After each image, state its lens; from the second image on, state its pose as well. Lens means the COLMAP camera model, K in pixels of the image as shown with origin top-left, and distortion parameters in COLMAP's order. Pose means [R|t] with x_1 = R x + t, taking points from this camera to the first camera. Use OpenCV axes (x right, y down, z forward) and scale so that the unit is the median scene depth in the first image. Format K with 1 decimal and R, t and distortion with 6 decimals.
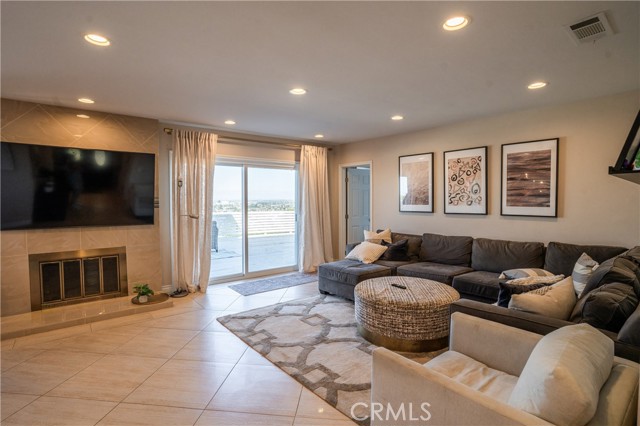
lens RADIAL K [[315.3, 0, 317.2], [0, 315.3, 211.0], [0, 0, 1]] dist [-0.058941, 0.012614]
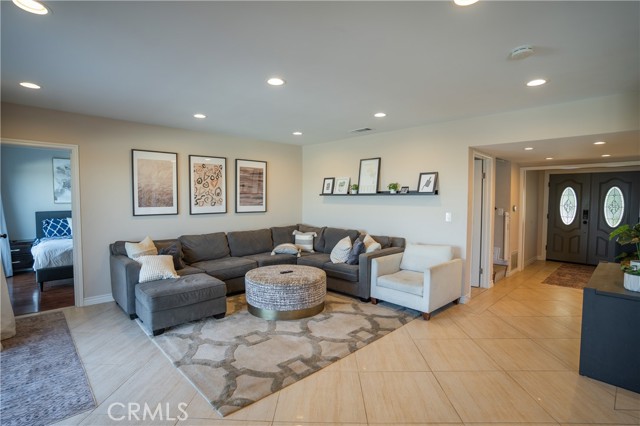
lens RADIAL K [[315.3, 0, 318.2], [0, 315.3, 213.3], [0, 0, 1]] dist [-0.058941, 0.012614]
pose [[-0.067273, -0.047933, 0.996583, -0.783766], [0.031084, 0.998260, 0.050111, -0.040903], [-0.997250, 0.034349, -0.065666, 0.759205]]
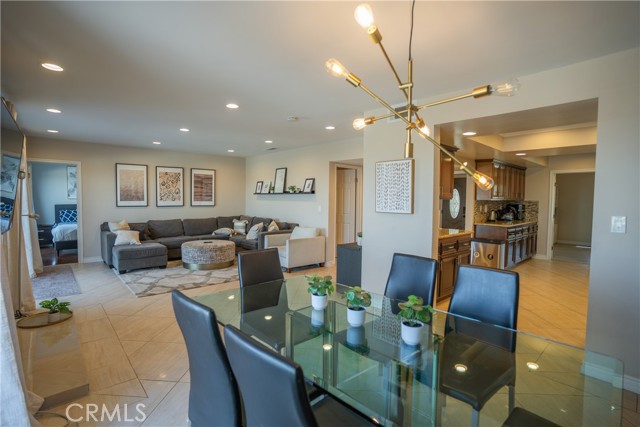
lens RADIAL K [[315.3, 0, 317.0], [0, 315.3, 210.8], [0, 0, 1]] dist [-0.058941, 0.012614]
pose [[-0.029457, -0.041283, 0.998713, -1.357257], [0.025321, 0.998795, 0.042033, -0.017681], [-0.999245, 0.026527, -0.028376, 0.299433]]
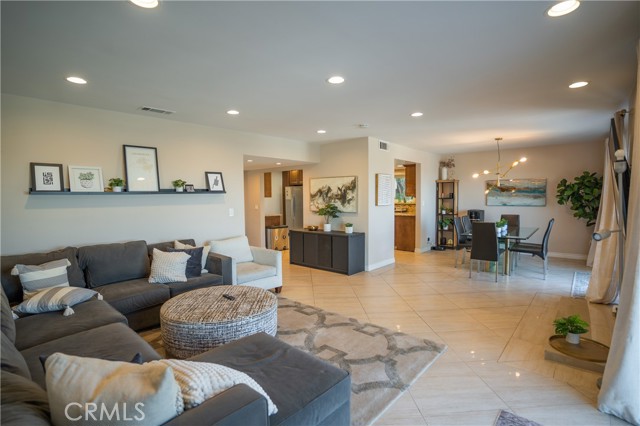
lens RADIAL K [[315.3, 0, 321.7], [0, 315.3, 214.2], [0, 0, 1]] dist [-0.058941, 0.012614]
pose [[-0.988032, 0.017558, -0.153245, 0.095921], [0.003461, 0.995774, 0.091777, -0.066876], [0.154209, 0.090148, -0.983917, 1.526171]]
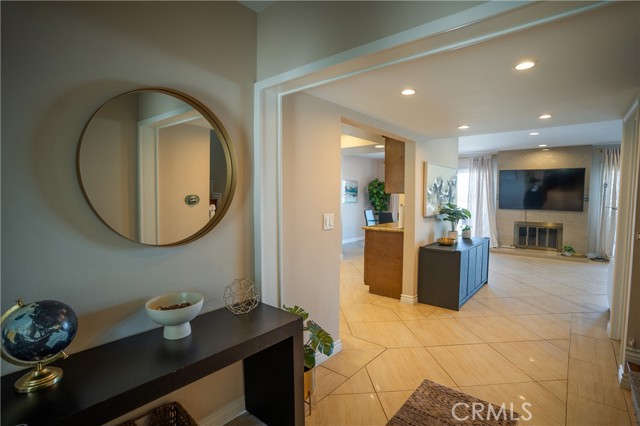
lens RADIAL K [[315.3, 0, 322.6], [0, 315.3, 216.4], [0, 0, 1]] dist [-0.058941, 0.012614]
pose [[0.166327, 0.063086, -0.984051, 0.735407], [-0.034904, 0.997703, 0.058062, 0.022222], [0.985453, 0.024690, 0.168147, -0.540891]]
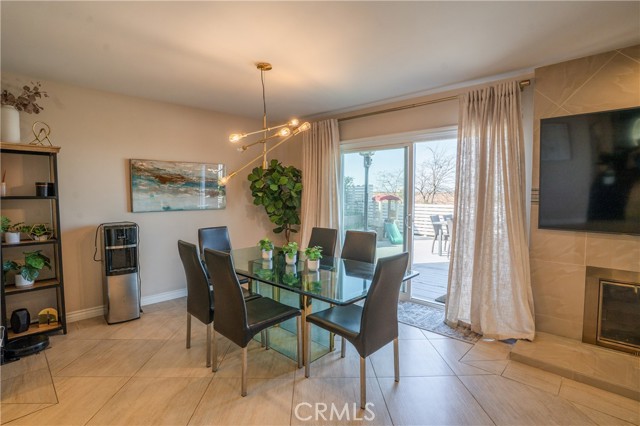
lens RADIAL K [[315.3, 0, 313.9], [0, 315.3, 213.9], [0, 0, 1]] dist [-0.058941, 0.012614]
pose [[0.126566, 0.059029, -0.990200, -0.256949], [-0.033083, 0.997924, 0.055261, -0.002576], [0.991406, 0.025765, 0.128256, 0.191939]]
